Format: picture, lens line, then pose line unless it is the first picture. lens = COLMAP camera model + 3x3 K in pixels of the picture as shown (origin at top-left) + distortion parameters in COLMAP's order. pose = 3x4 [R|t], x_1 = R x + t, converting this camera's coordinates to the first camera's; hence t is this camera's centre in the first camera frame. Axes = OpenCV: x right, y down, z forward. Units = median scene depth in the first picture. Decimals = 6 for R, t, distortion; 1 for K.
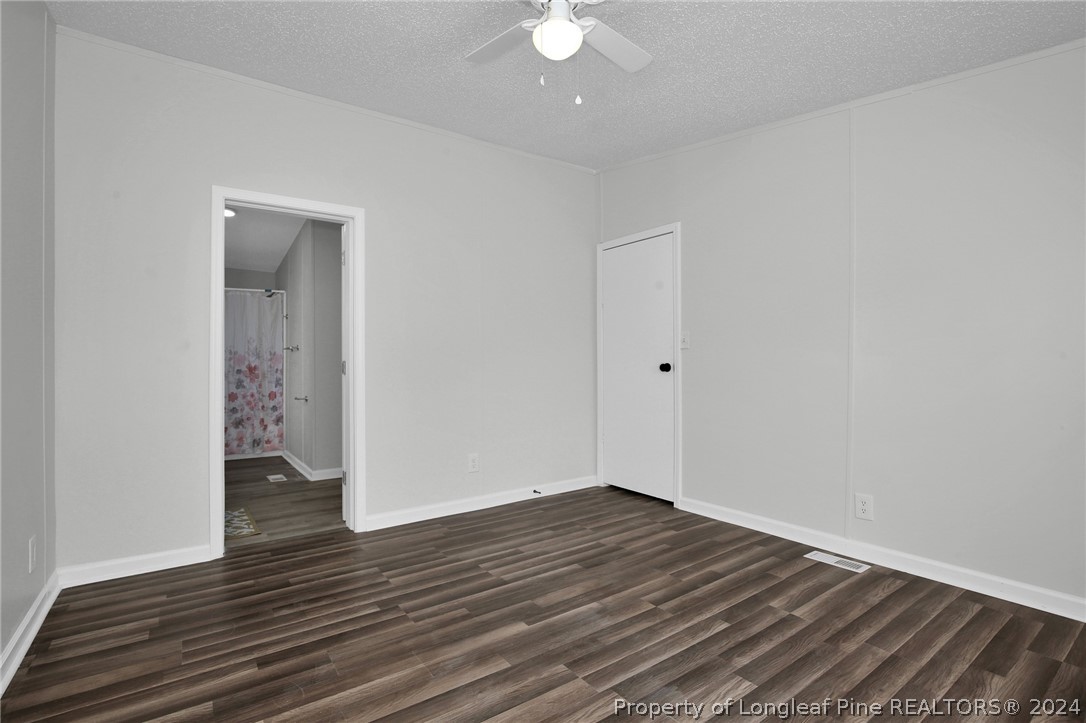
lens RADIAL K [[516.3, 0, 543.0], [0, 516.3, 361.5], [0, 0, 1]] dist [-0.036813, 0.007836]
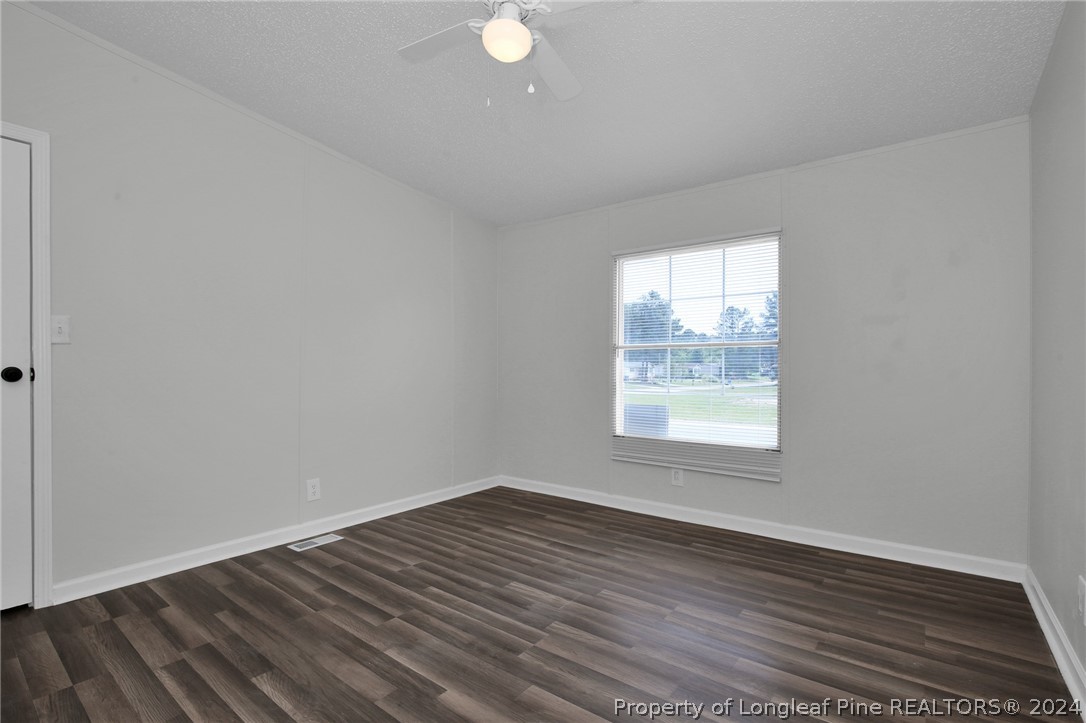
lens RADIAL K [[516.3, 0, 543.0], [0, 516.3, 361.5], [0, 0, 1]] dist [-0.036813, 0.007836]
pose [[-0.294980, 0.012418, 0.955423, -0.732158], [0.001499, 0.999920, -0.012534, 0.007015], [-0.955502, -0.002265, -0.294976, 0.946186]]
